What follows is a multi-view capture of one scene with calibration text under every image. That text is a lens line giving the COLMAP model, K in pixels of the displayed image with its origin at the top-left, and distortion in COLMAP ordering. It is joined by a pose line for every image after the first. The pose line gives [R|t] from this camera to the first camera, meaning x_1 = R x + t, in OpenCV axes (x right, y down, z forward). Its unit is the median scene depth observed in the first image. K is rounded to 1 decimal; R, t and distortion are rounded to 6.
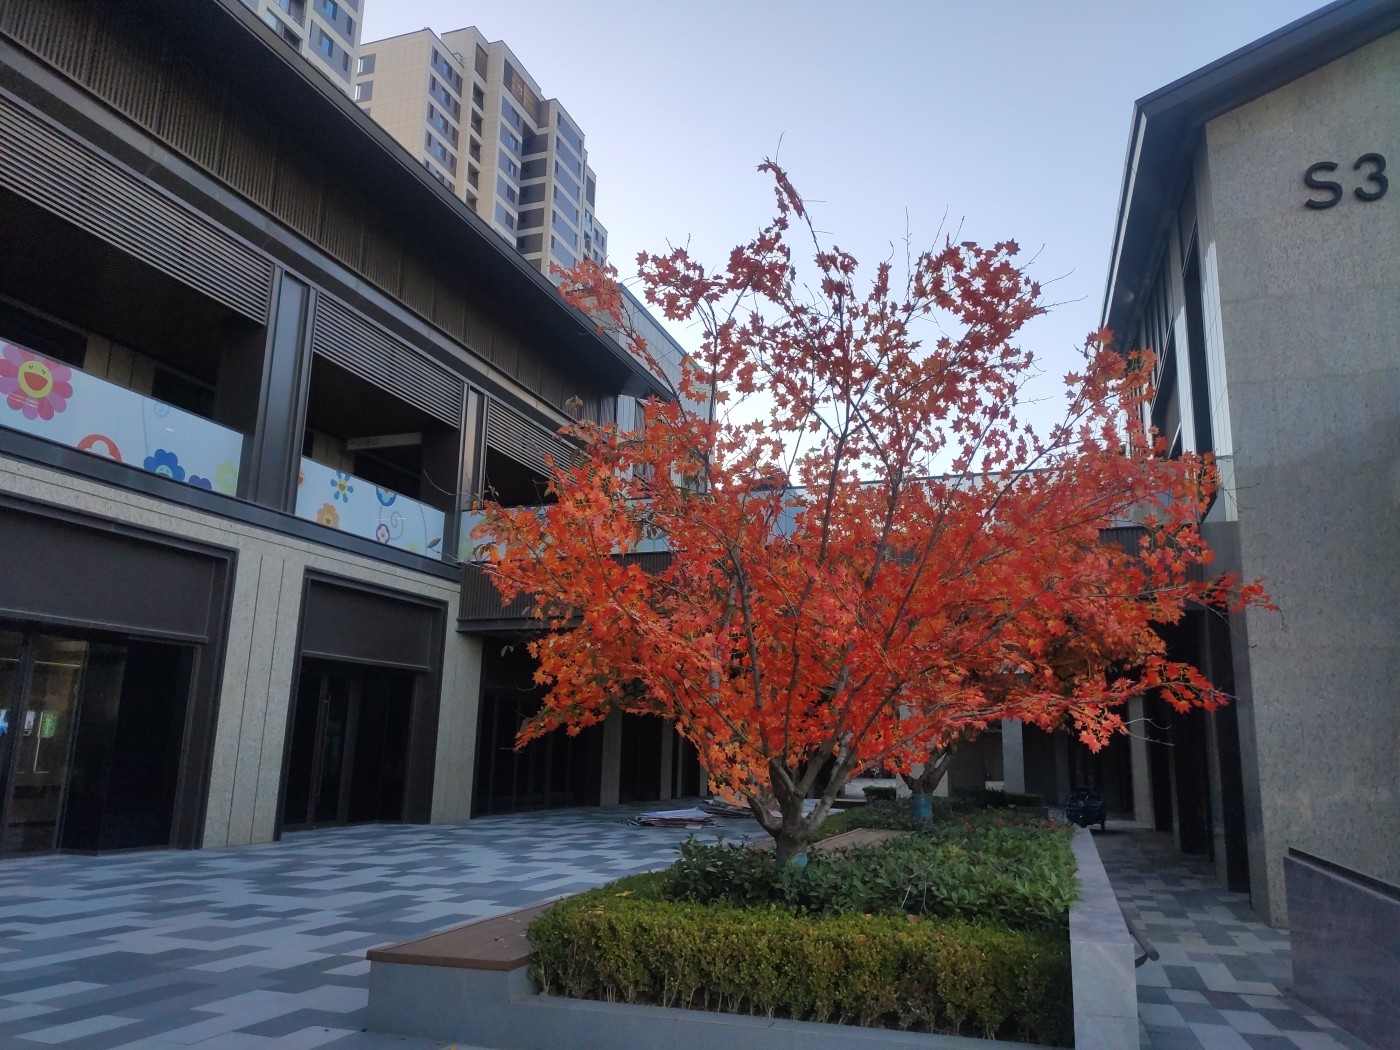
lens RADIAL K [[1049.5, 0, 700.0], [0, 1049.5, 525.0], [0, 0, 1]] dist [0.073169, -0.066751]
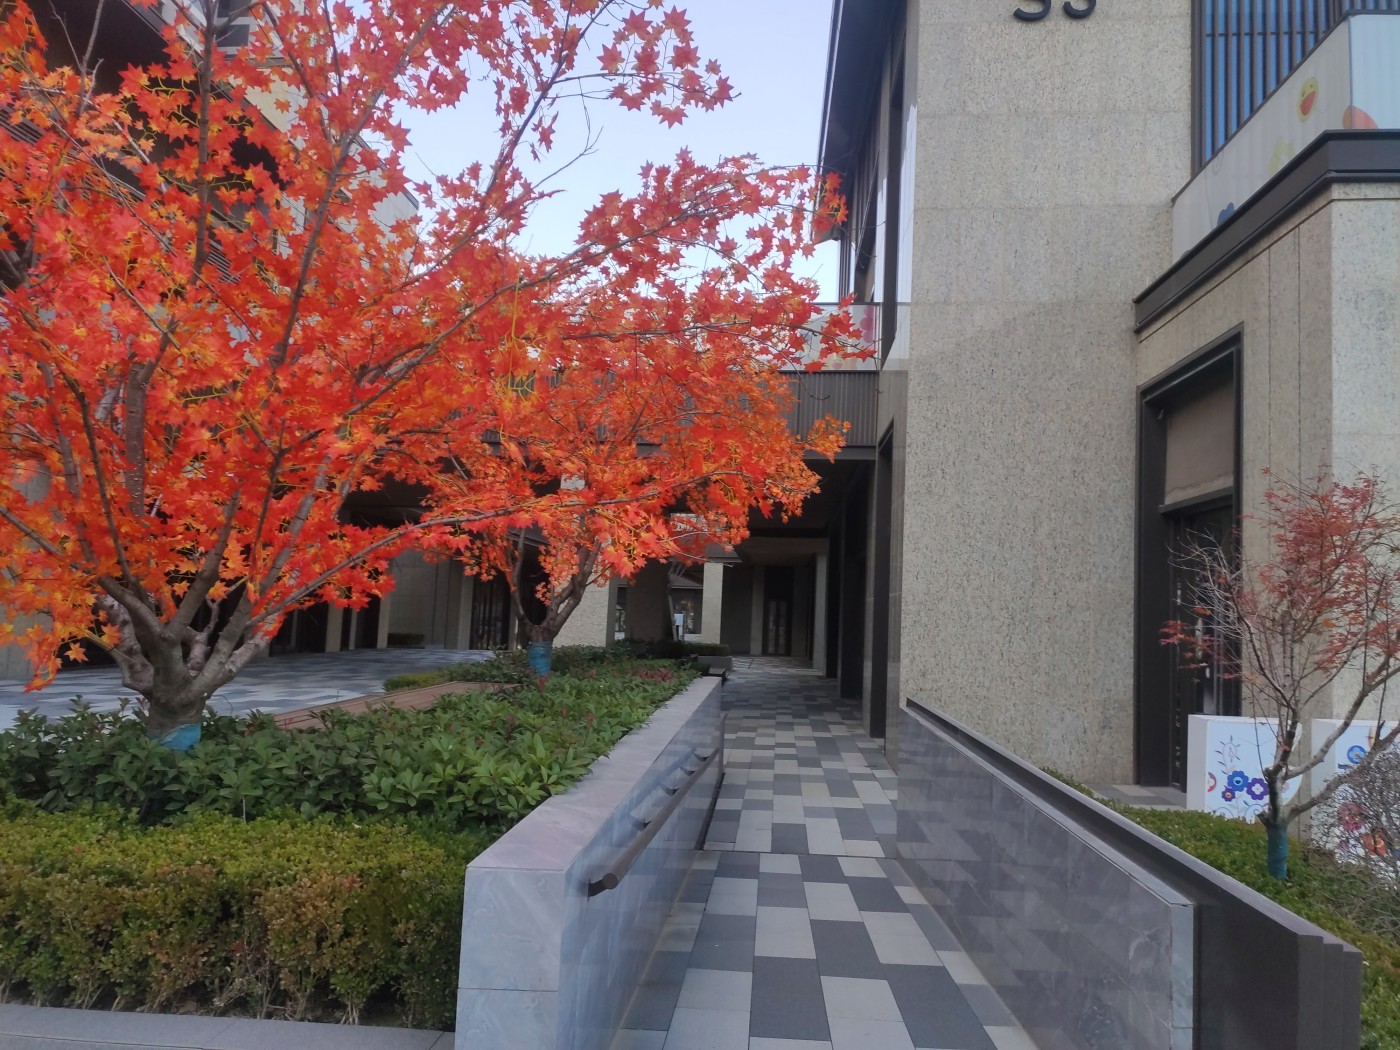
lens RADIAL K [[1039.5, 0, 652.5], [0, 1039.5, 526.9], [0, 0, 1]] dist [0.177912, -0.210724]
pose [[0.977251, 0.026806, 0.210384, 0.079855], [-0.054987, 0.990084, 0.129268, 0.029975], [-0.204832, -0.137895, 0.969035, 0.107500]]
